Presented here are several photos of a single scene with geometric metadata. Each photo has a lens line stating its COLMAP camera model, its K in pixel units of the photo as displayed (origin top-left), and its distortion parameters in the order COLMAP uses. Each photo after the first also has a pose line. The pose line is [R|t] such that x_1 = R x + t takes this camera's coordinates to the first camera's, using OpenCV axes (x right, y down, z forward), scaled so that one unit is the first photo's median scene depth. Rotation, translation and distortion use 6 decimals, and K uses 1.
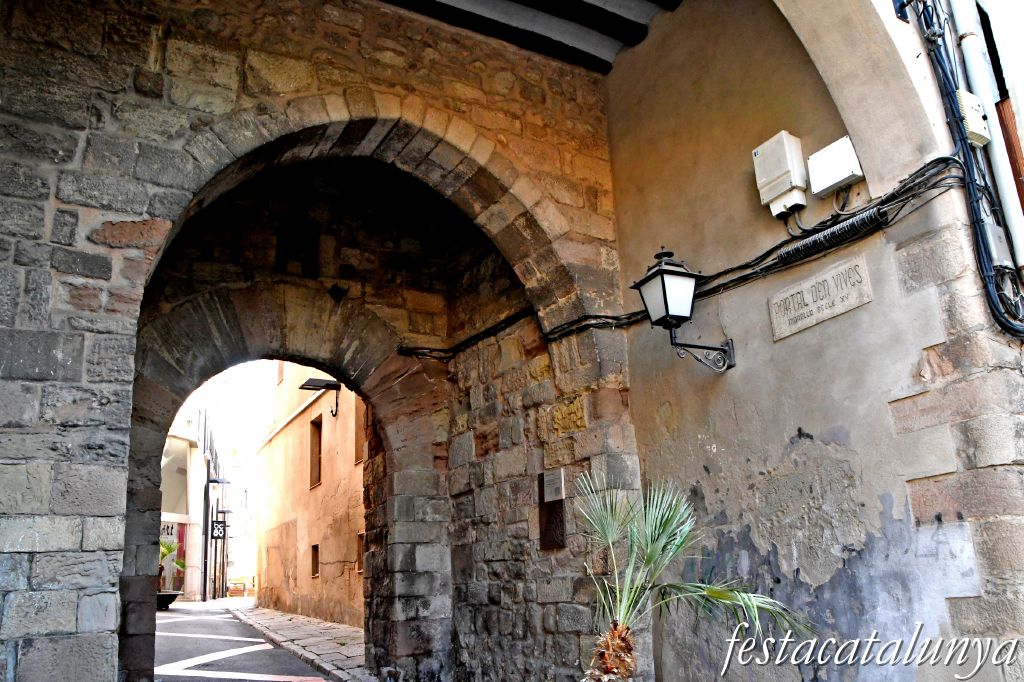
lens RADIAL K [[843.0, 0, 514.5], [0, 843.0, 341.6], [0, 0, 1]] dist [-0.126431, 0.003645]
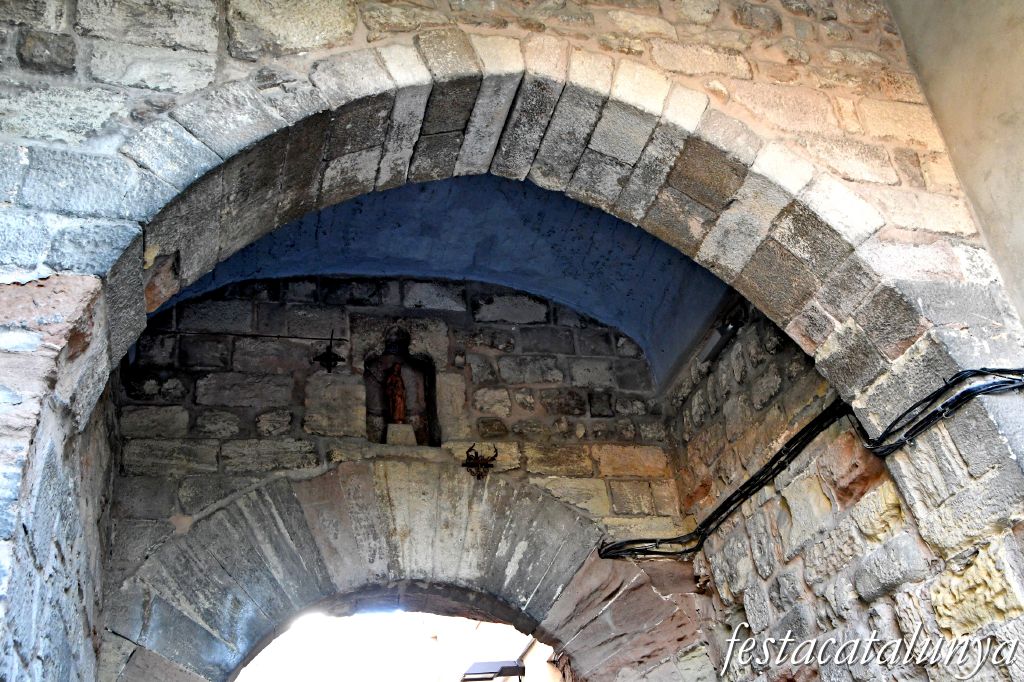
lens RADIAL K [[1129.4, 0, 512.2], [0, 1129.4, 340.1], [0, 0, 1]] dist [-0.000415, 0.000000]
pose [[0.965588, -0.190395, -0.177174, -0.043409], [0.140939, 0.955595, -0.258794, 0.079150], [0.218579, 0.224918, 0.949545, 0.307342]]
